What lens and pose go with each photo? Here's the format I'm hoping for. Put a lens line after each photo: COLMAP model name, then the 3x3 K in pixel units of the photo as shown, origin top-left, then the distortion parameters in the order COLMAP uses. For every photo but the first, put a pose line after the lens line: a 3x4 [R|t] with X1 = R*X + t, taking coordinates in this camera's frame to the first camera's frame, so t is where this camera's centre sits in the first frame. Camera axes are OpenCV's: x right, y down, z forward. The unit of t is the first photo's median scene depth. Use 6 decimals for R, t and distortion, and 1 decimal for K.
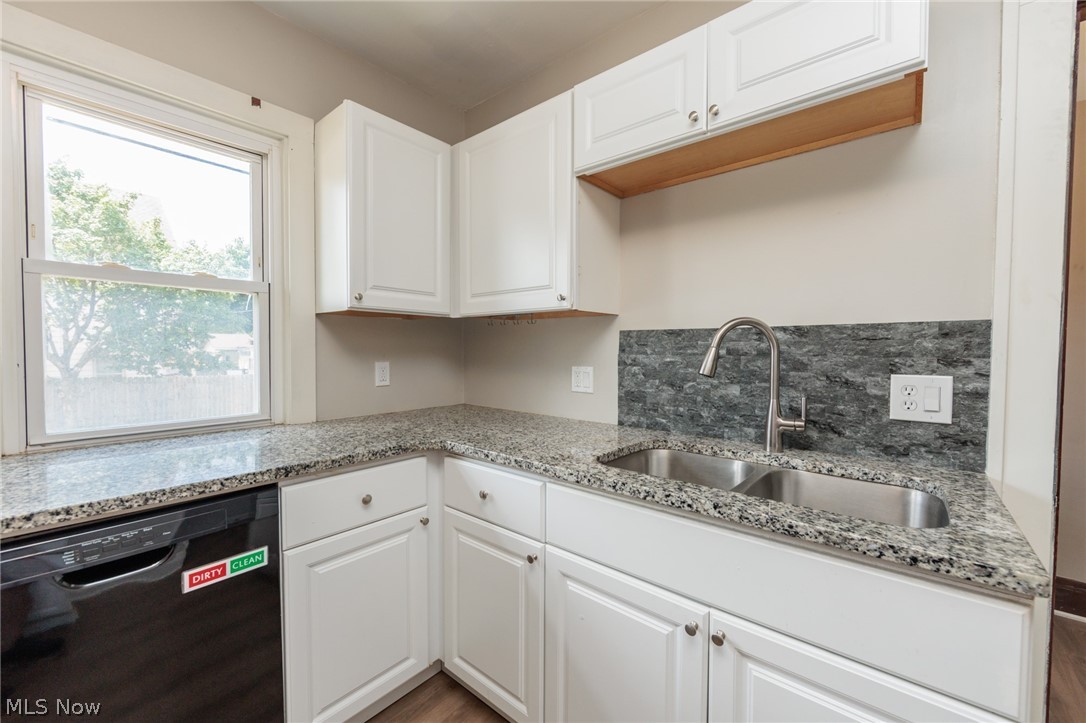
lens RADIAL K [[433.0, 0, 546.0], [0, 433.0, 360.7], [0, 0, 1]] dist [-0.001923, -0.000205]
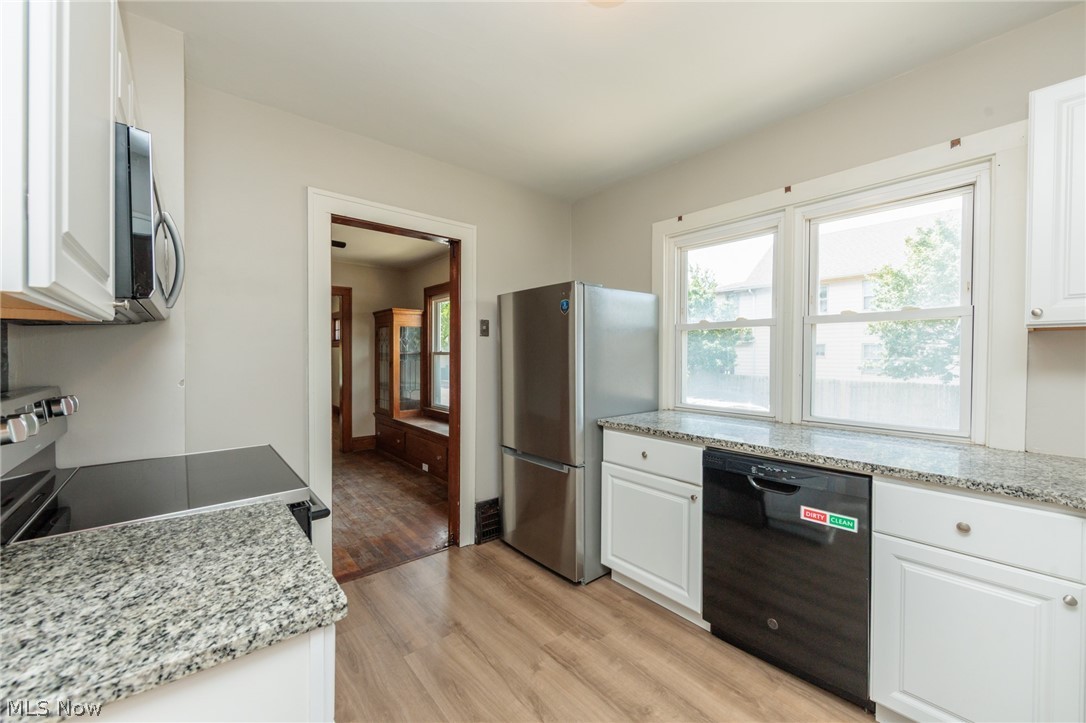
lens RADIAL K [[423.7, 0, 546.8], [0, 423.7, 361.4], [0, 0, 1]] dist [-0.002664, -0.000207]
pose [[-0.157497, 0.008022, -0.987487, 0.681735], [-0.031376, 0.999422, 0.013123, -0.037260], [0.987021, 0.033050, -0.157154, 0.212389]]
